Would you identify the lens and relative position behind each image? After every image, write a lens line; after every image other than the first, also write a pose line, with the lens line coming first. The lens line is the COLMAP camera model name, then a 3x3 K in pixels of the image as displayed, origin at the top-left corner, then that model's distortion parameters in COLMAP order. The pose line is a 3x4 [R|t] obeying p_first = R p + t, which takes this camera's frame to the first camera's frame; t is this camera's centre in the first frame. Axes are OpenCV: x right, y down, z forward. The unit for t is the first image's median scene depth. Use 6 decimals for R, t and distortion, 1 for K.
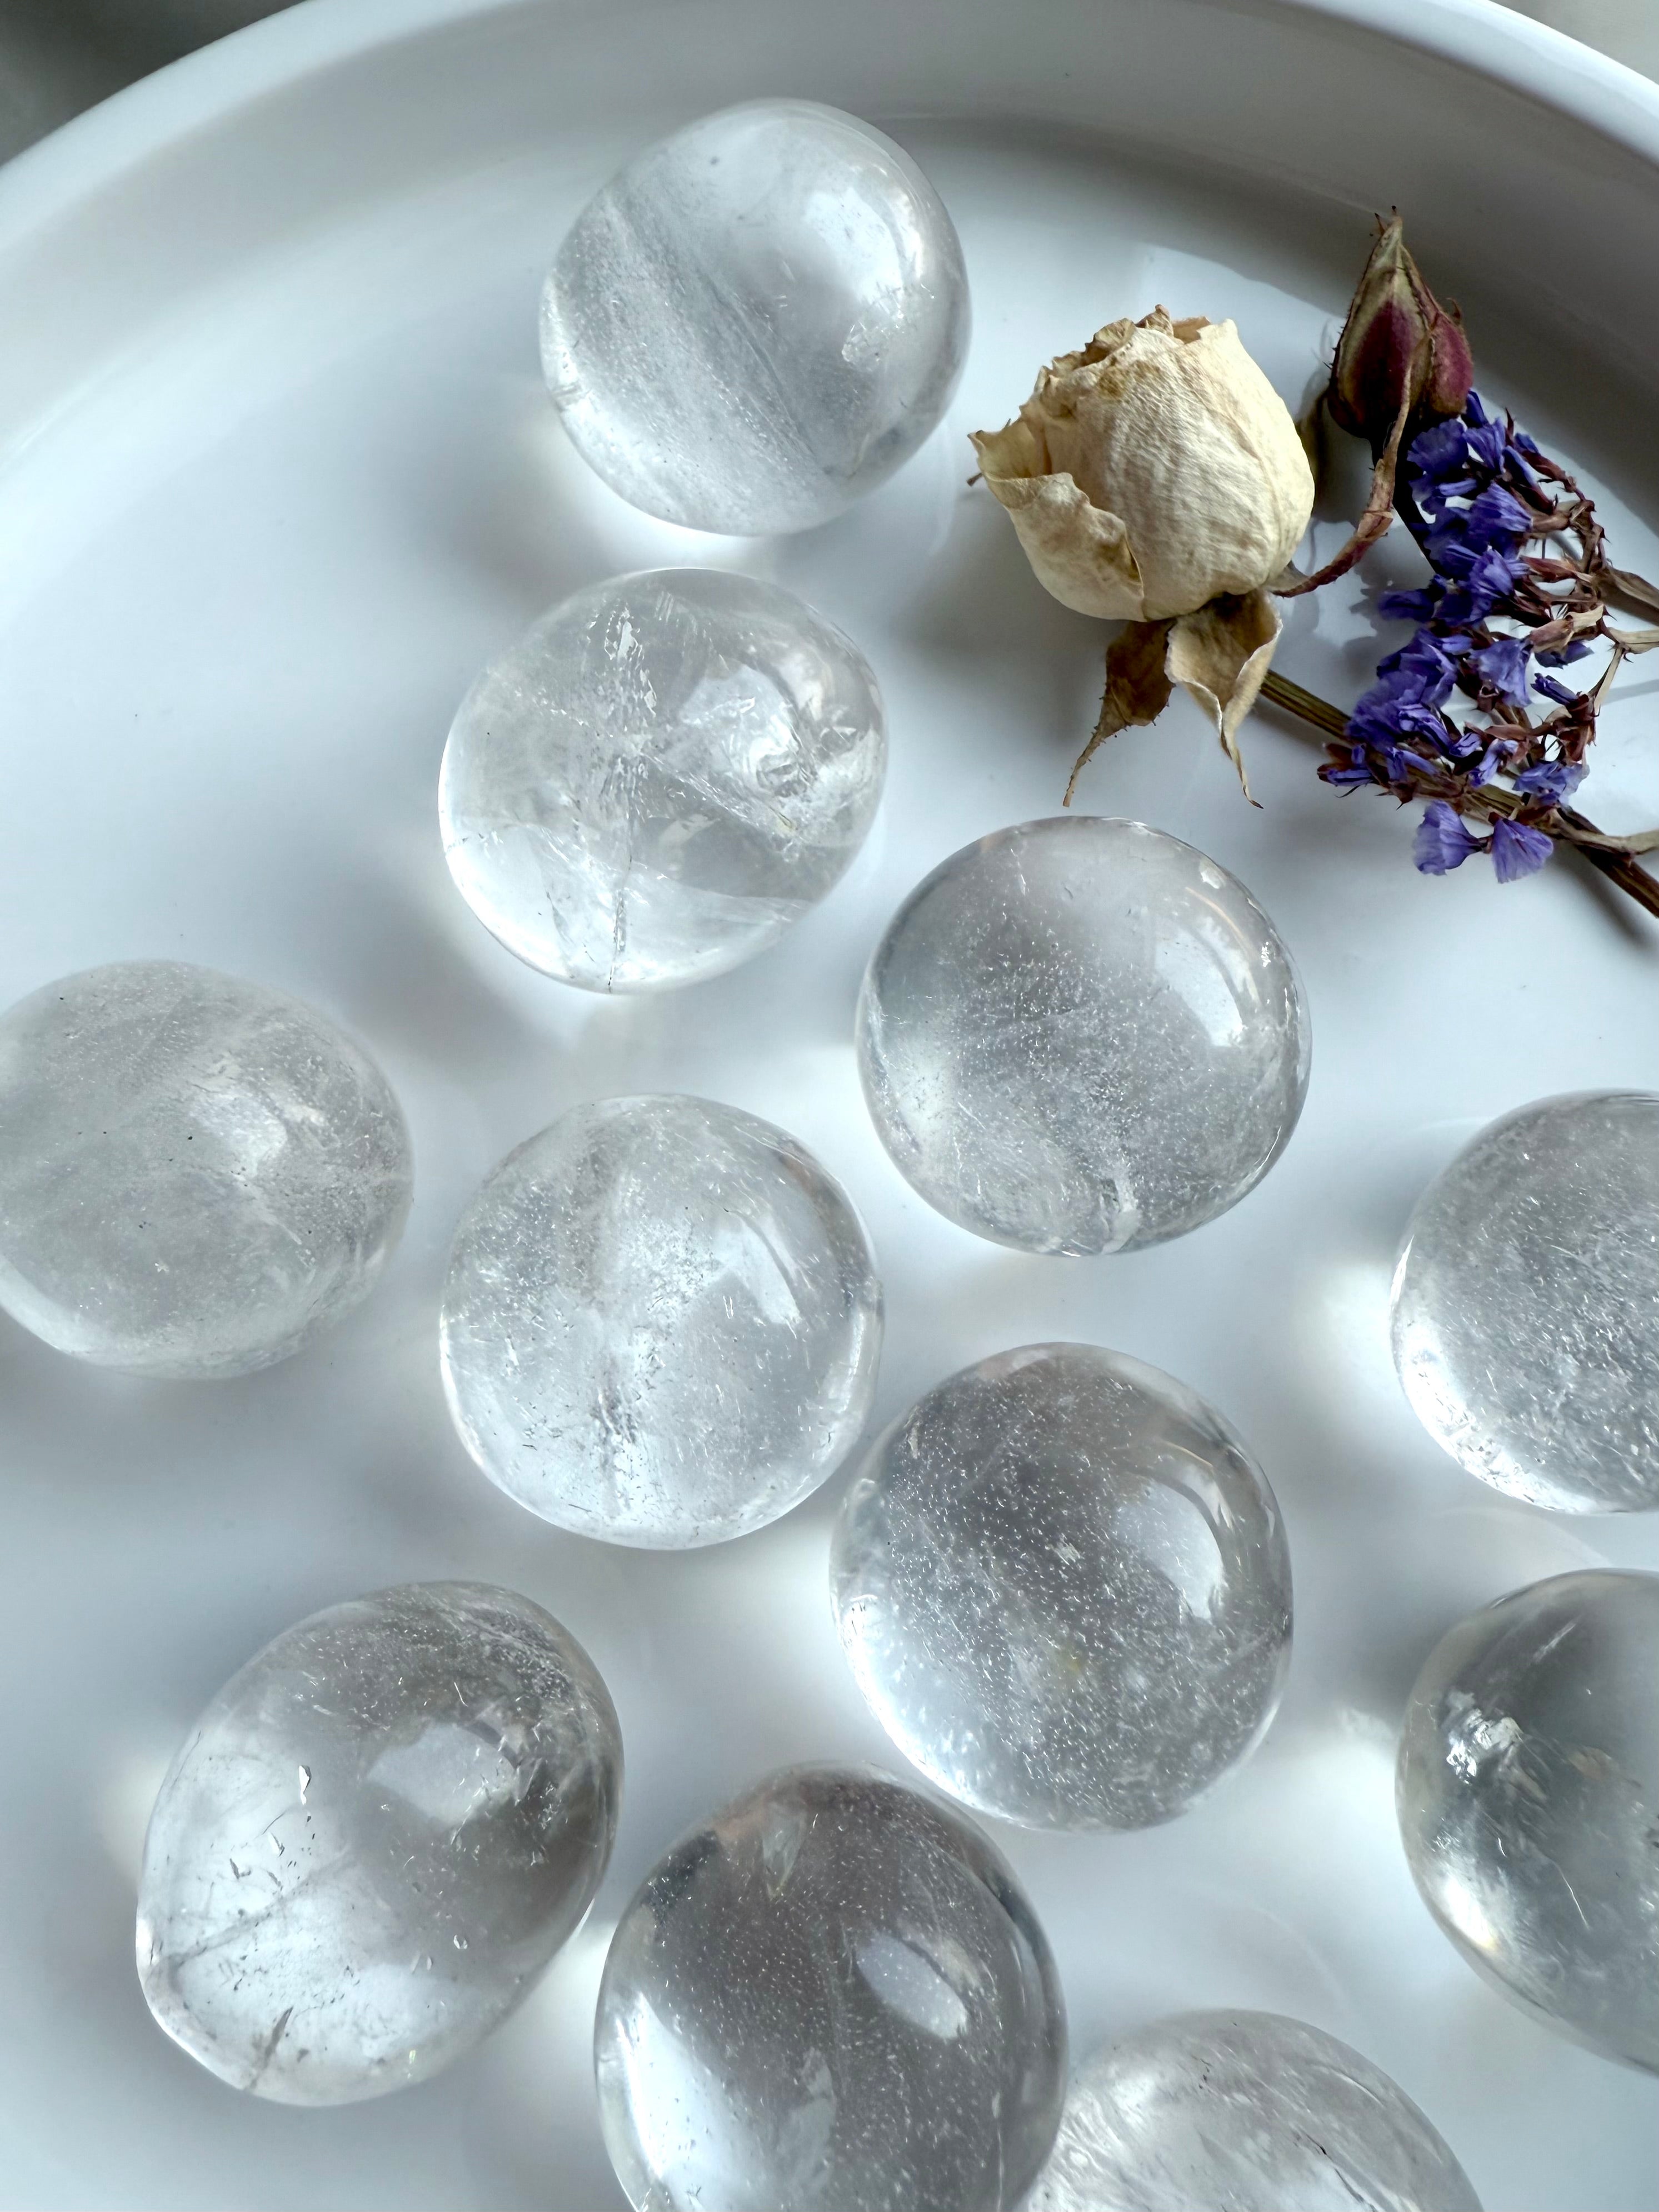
lens RADIAL K [[1761.9, 0, 829.5], [0, 1761.9, 1106.0], [0, 0, 1]] dist [-0.082065, 0.006995]
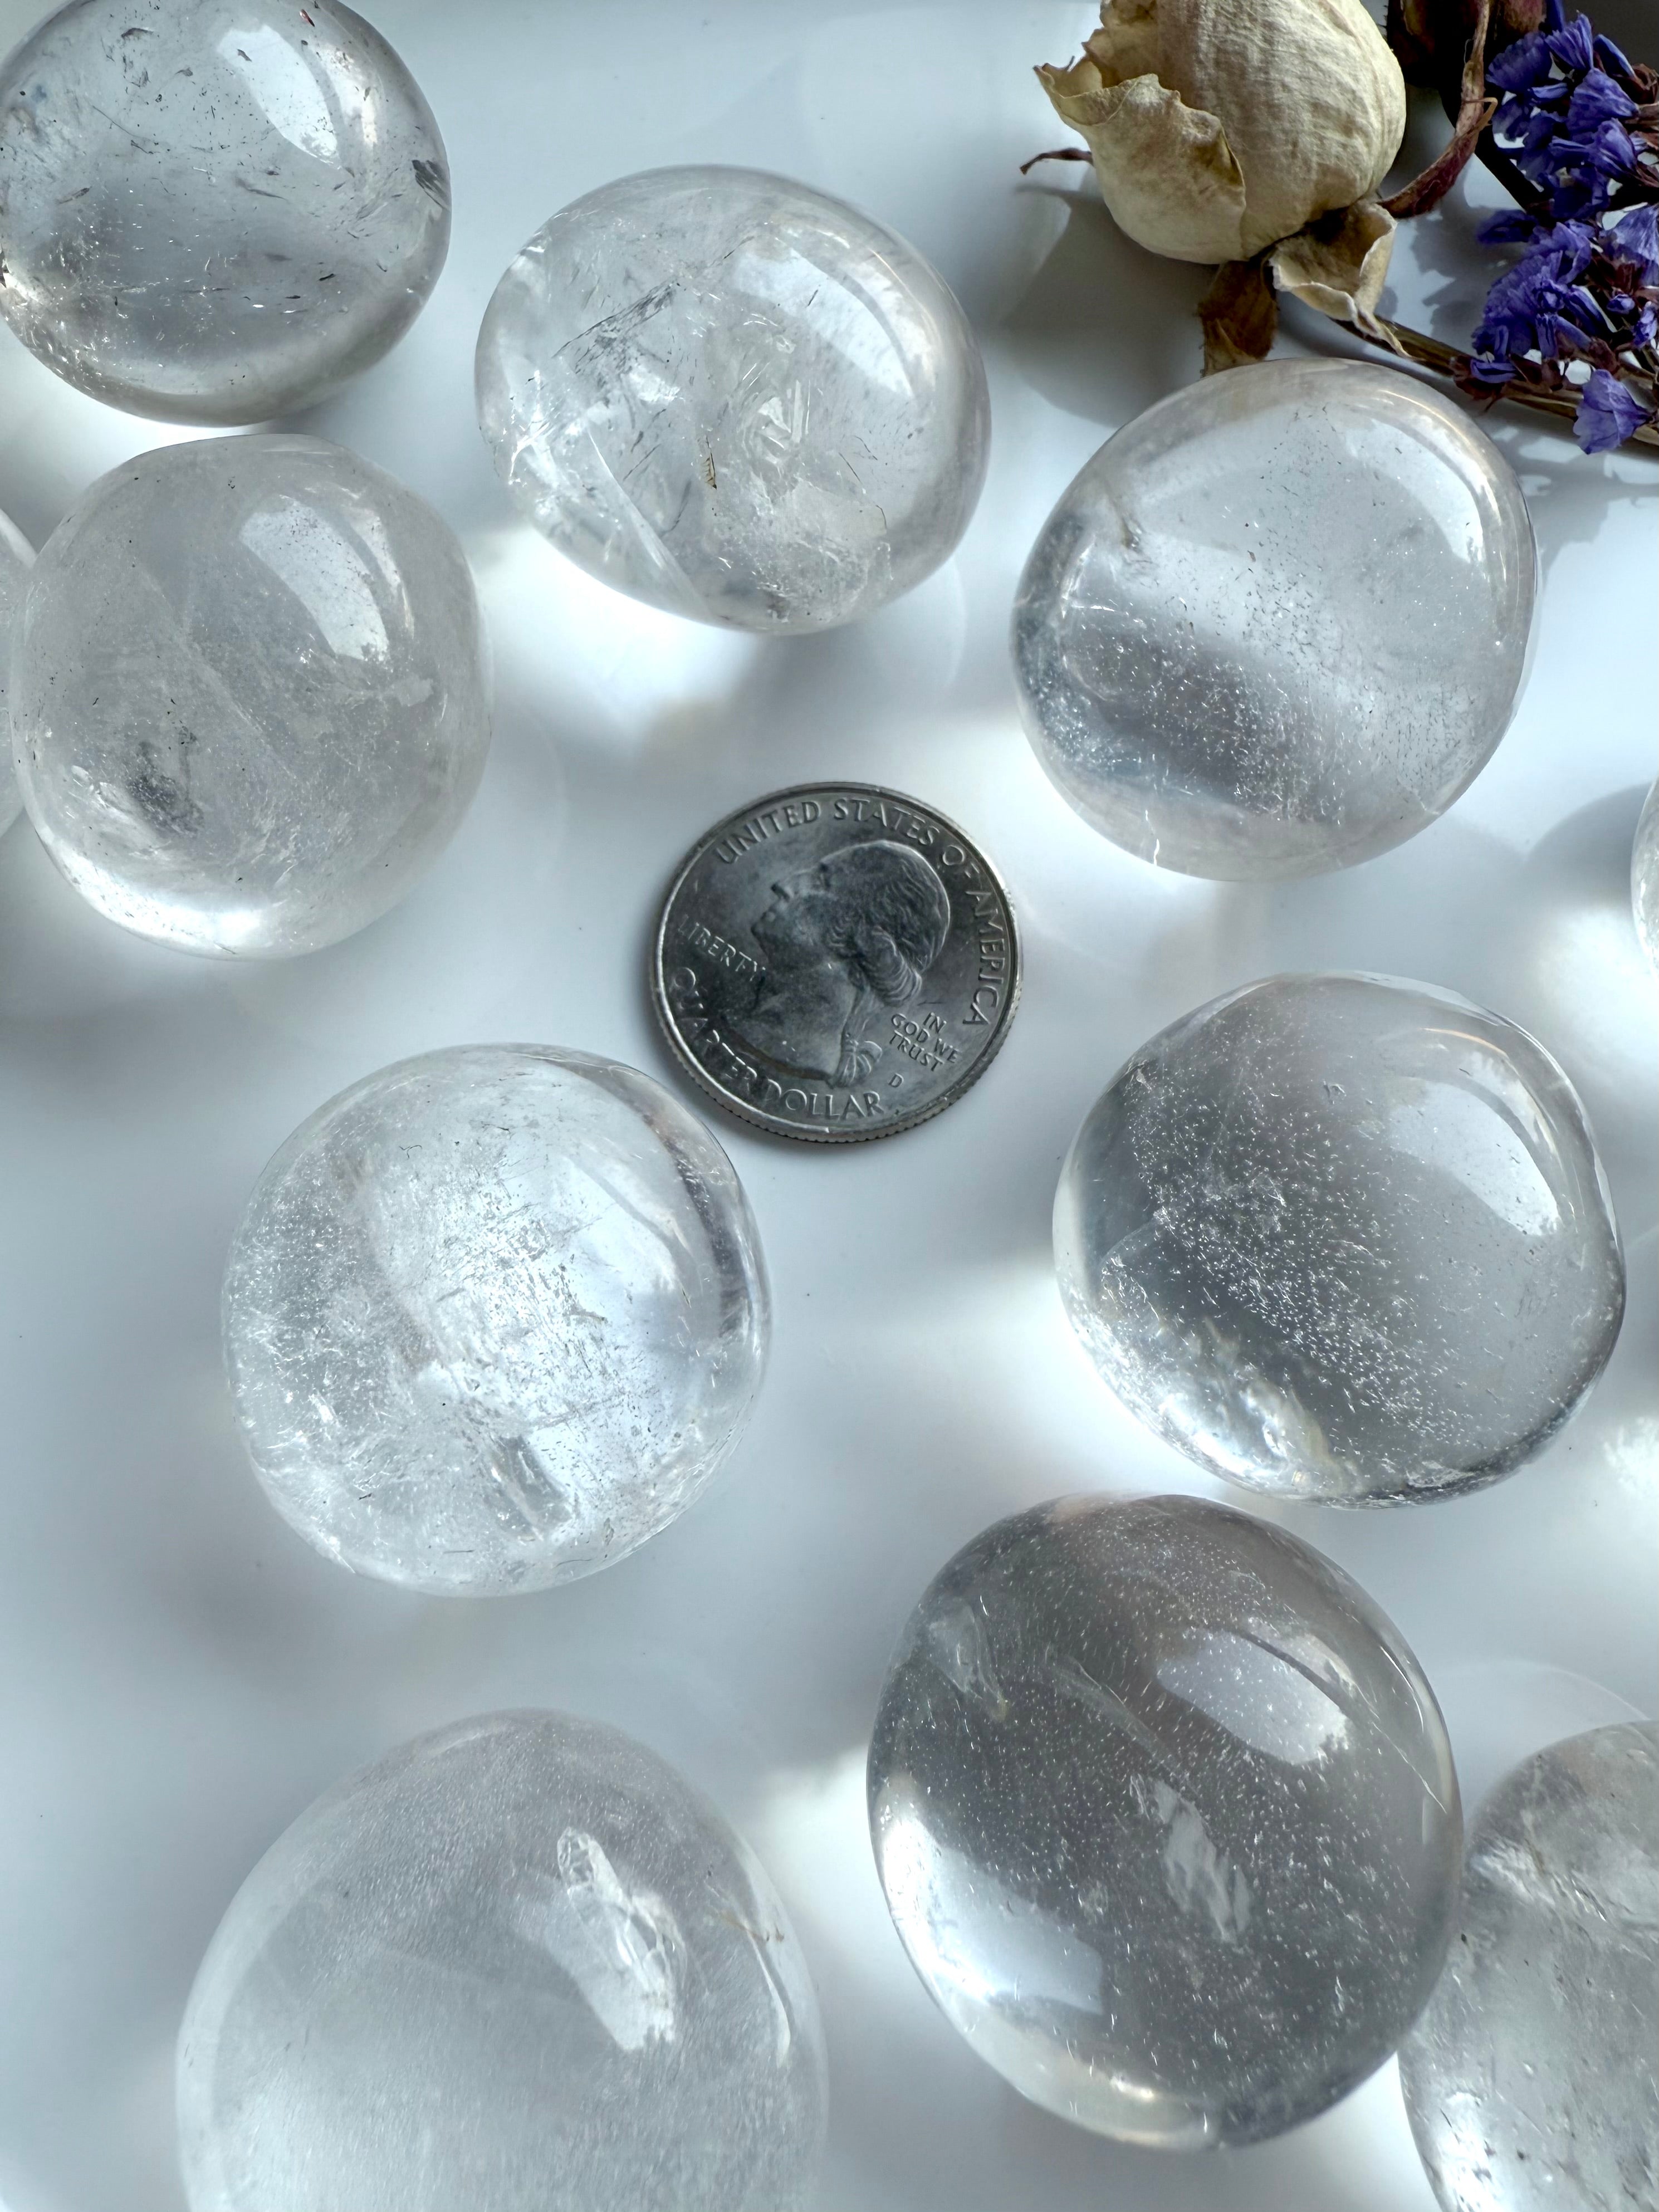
lens RADIAL K [[1762.0, 0, 829.5], [0, 1762.0, 1106.0], [0, 0, 1]] dist [-0.082065, 0.006995]
pose [[0.994272, -0.099149, 0.039898, -0.125399], [0.103035, 0.988424, -0.111361, 0.264413], [-0.028395, 0.114834, 0.992979, 0.162325]]
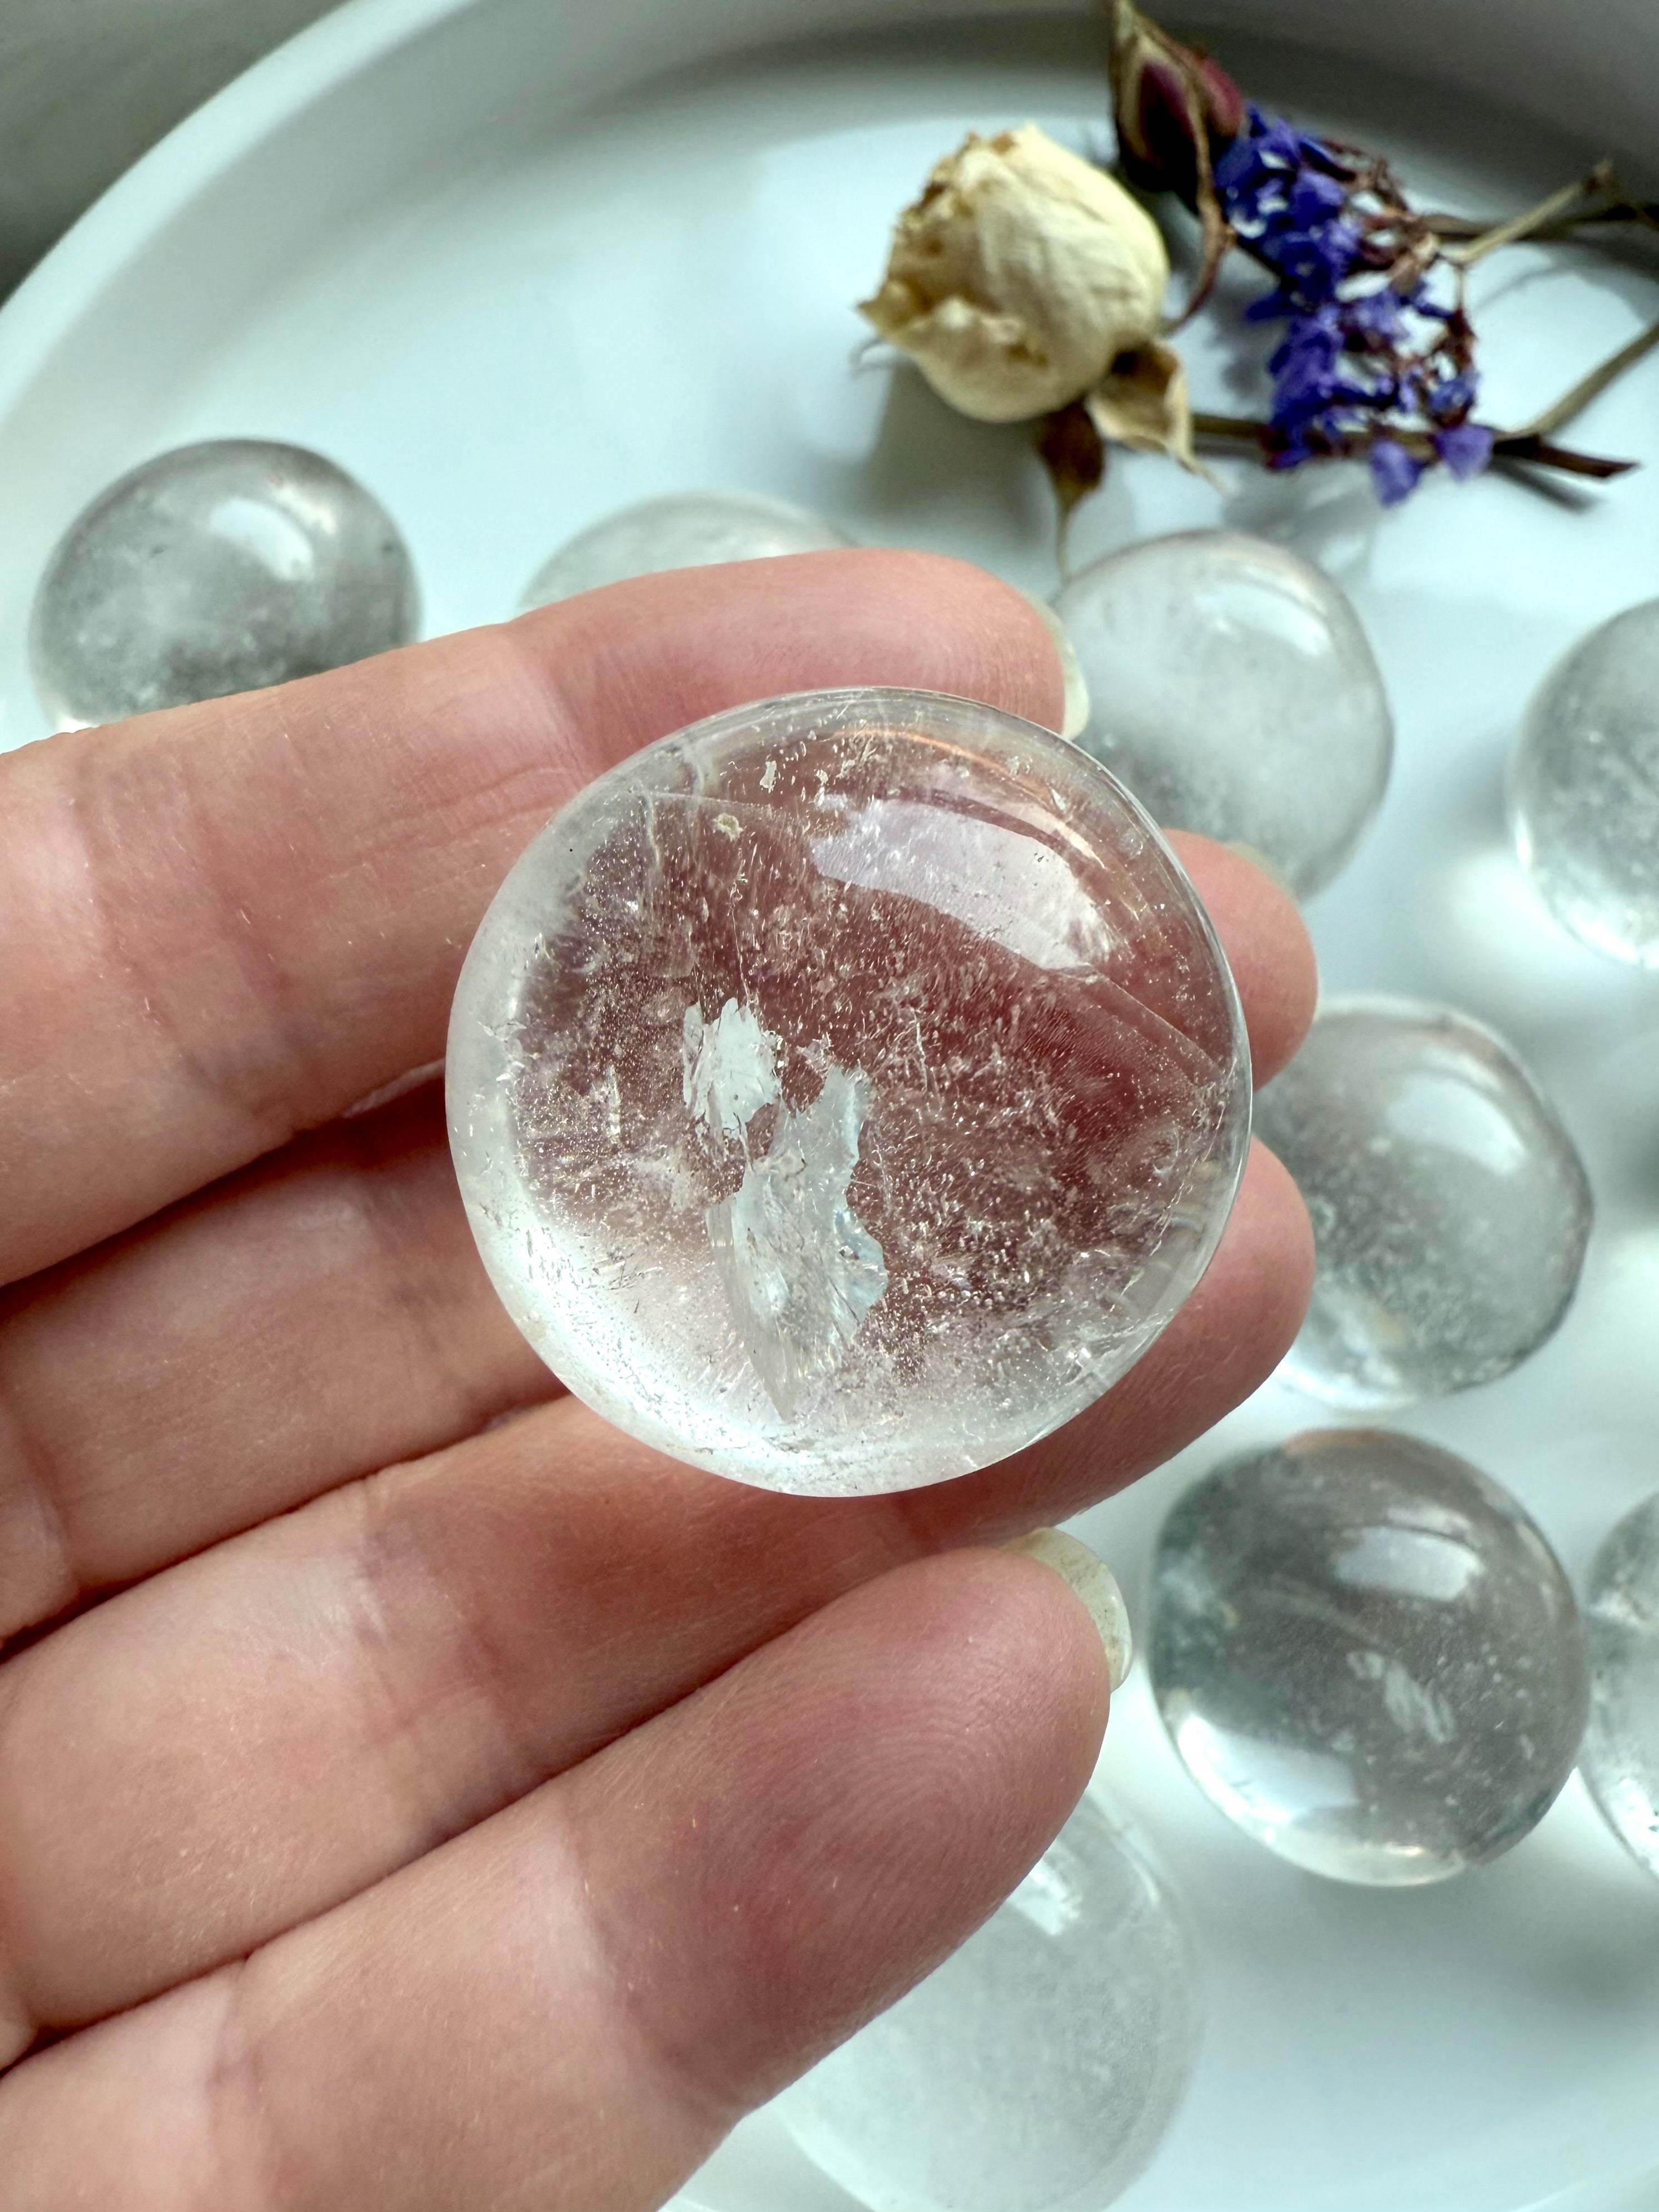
lens RADIAL K [[1761.8, 0, 829.5], [0, 1761.8, 1106.0], [0, 0, 1]] dist [-0.082065, 0.006995]
pose [[0.916287, -0.398628, 0.038898, -0.183412], [0.399263, 0.916783, -0.009882, 0.084947], [-0.031722, 0.024586, 0.999194, -0.083741]]
